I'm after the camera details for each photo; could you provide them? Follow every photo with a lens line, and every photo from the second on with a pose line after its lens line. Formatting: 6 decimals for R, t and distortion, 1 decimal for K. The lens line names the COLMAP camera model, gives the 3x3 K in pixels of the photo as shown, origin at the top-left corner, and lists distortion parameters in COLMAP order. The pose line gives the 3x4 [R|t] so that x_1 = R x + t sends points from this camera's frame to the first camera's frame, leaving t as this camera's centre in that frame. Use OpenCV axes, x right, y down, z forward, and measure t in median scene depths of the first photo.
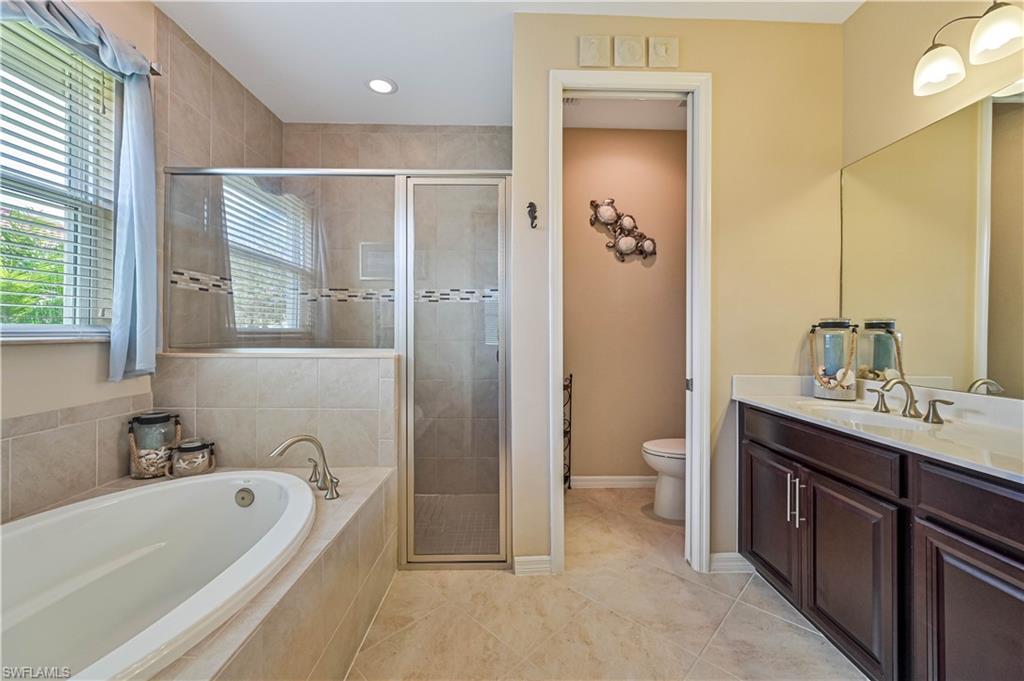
lens RADIAL K [[408.1, 0, 515.5], [0, 408.1, 333.9], [0, 0, 1]] dist [-0.002396, 0.000718]
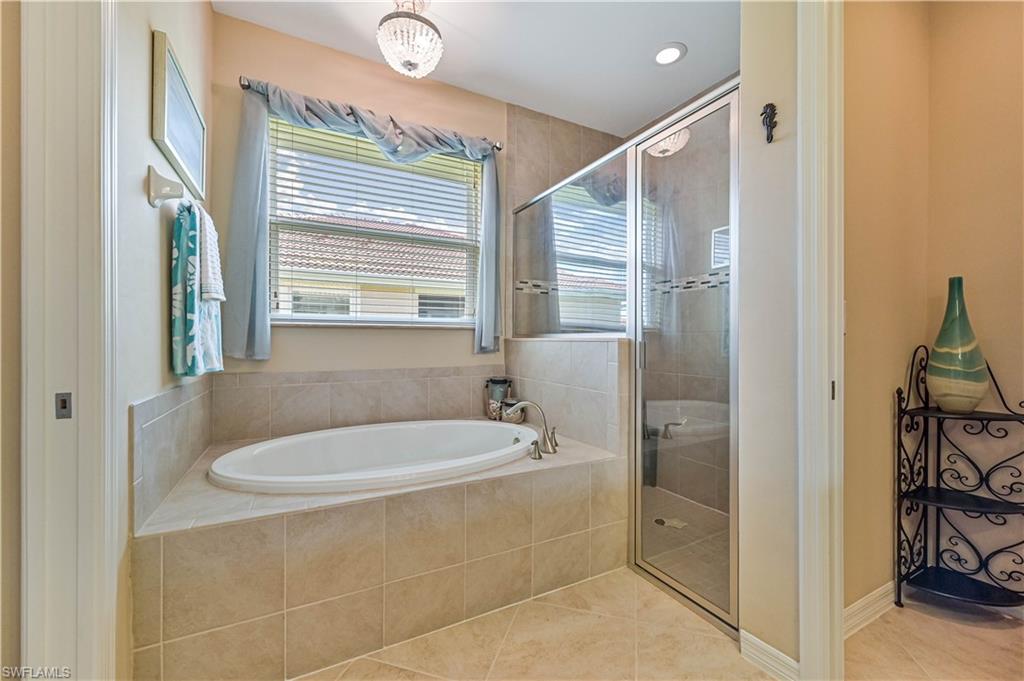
lens RADIAL K [[408.1, 0, 512.8], [0, 408.1, 343.8], [0, 0, 1]] dist [-0.002396, 0.000718]
pose [[0.458938, 0.004069, -0.888459, 0.433163], [-0.004860, 0.999986, 0.002069, 0.063722], [0.888455, 0.003368, 0.458951, 0.335031]]
